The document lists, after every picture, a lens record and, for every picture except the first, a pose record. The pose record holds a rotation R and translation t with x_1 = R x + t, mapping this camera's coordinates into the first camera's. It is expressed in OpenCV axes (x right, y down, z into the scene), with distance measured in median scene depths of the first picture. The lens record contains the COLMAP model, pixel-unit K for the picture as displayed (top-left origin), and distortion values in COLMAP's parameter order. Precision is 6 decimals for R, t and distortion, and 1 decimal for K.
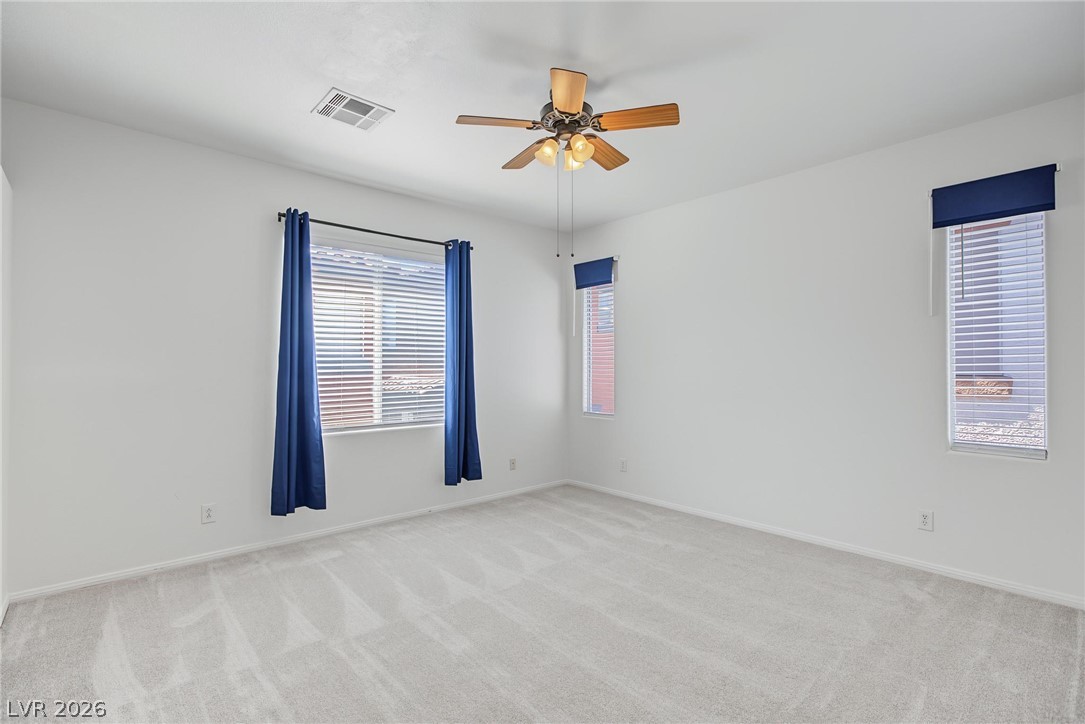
lens RADIAL K [[501.2, 0, 541.3], [0, 501.2, 359.4], [0, 0, 1]] dist [0.008899, -0.000277]
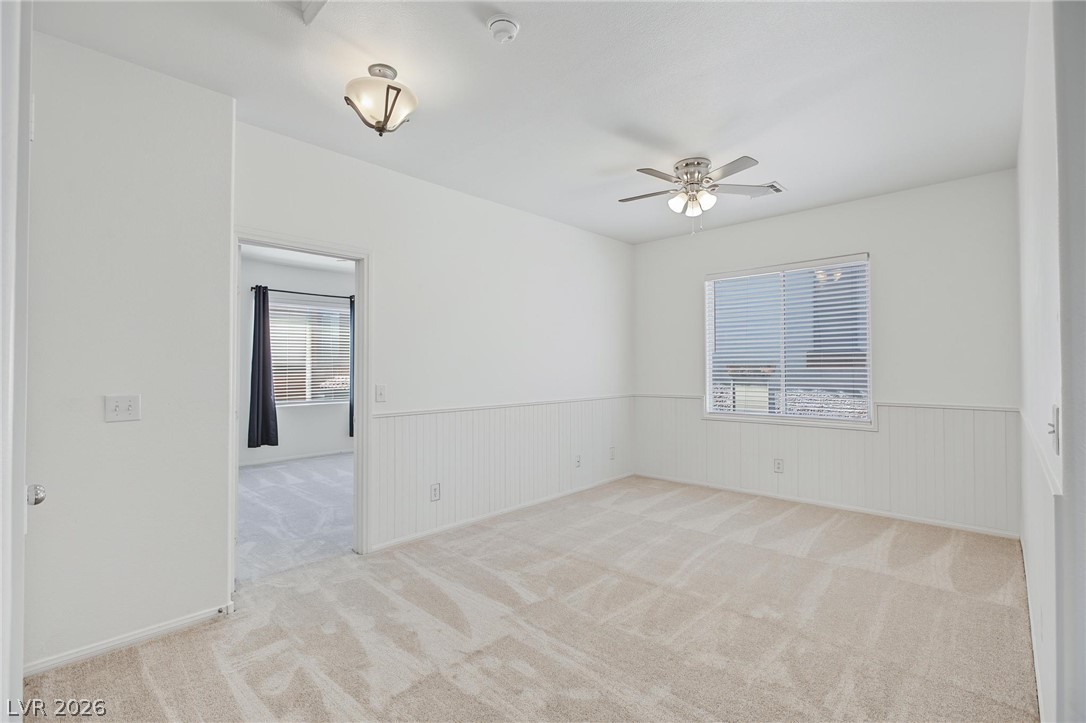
lens RADIAL K [[501.7, 0, 541.7], [0, 501.7, 360.5], [0, 0, 1]] dist [0.008899, -0.000277]
pose [[0.997860, -0.001340, 0.065374, 0.421717], [0.001226, 0.999998, 0.001795, -0.019180], [-0.065376, -0.001711, 0.997859, -0.915003]]
